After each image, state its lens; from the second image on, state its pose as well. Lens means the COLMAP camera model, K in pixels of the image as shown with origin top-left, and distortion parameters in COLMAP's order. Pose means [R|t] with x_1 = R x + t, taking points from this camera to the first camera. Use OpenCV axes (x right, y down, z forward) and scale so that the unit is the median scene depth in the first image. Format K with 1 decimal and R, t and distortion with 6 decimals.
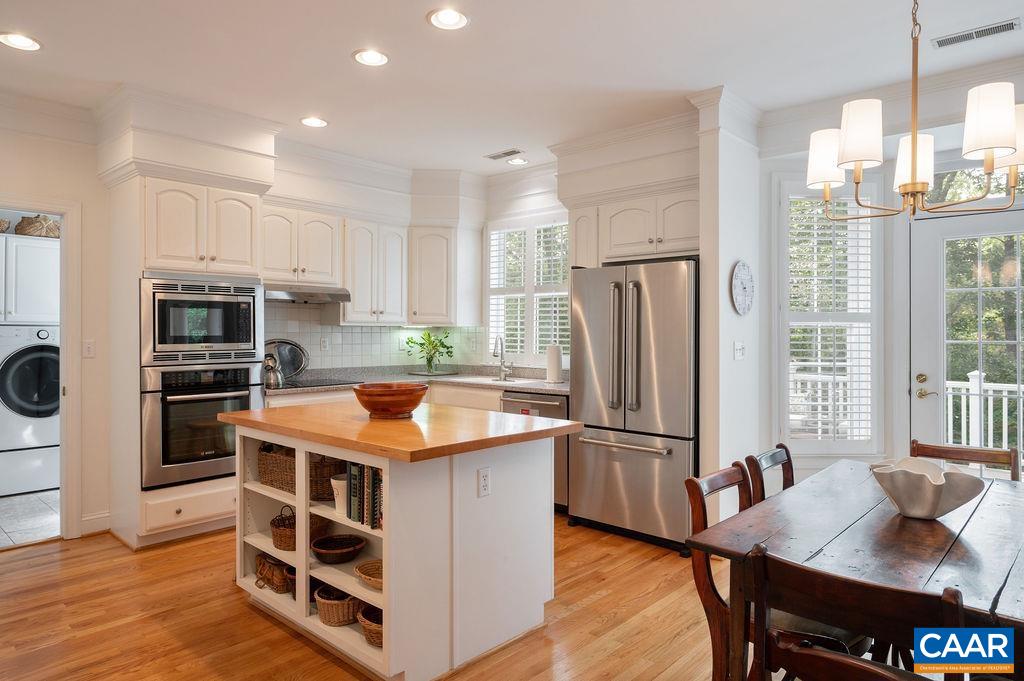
lens RADIAL K [[628.7, 0, 512.0], [0, 628.7, 340.5], [0, 0, 1]] dist [0.003863, 0.001579]
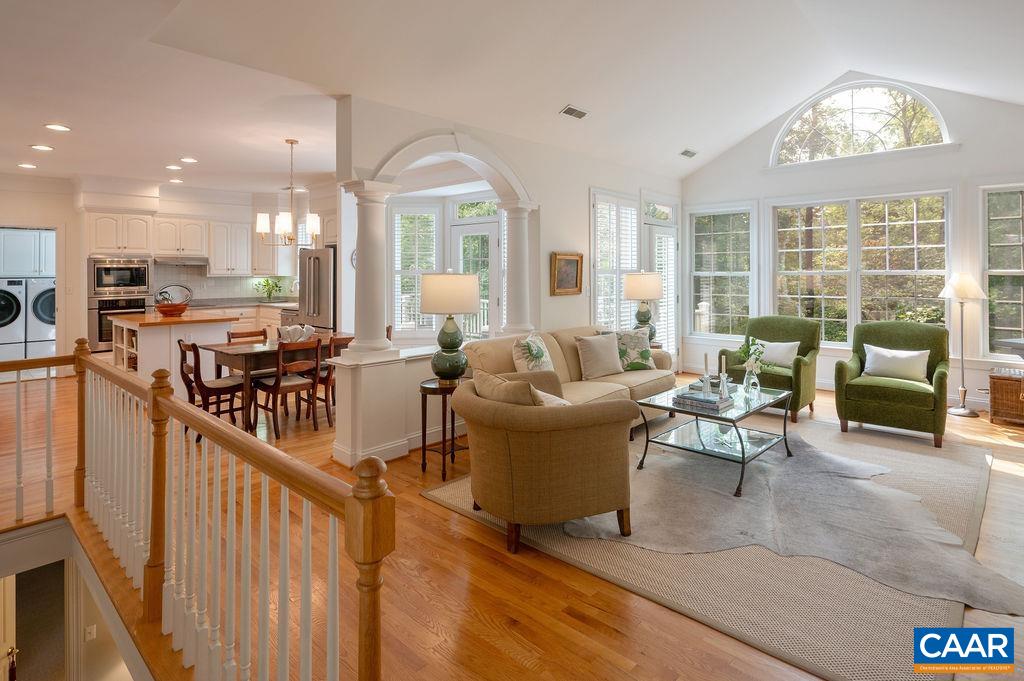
lens RADIAL K [[541.9, 0, 510.9], [0, 541.9, 270.4], [0, 0, 1]] dist [-0.002188, -0.000532]
pose [[0.999794, -0.008466, -0.018452, 0.835110], [0.008209, 0.999868, -0.013991, -0.014218], [0.018568, 0.013837, 0.999732, -0.784738]]
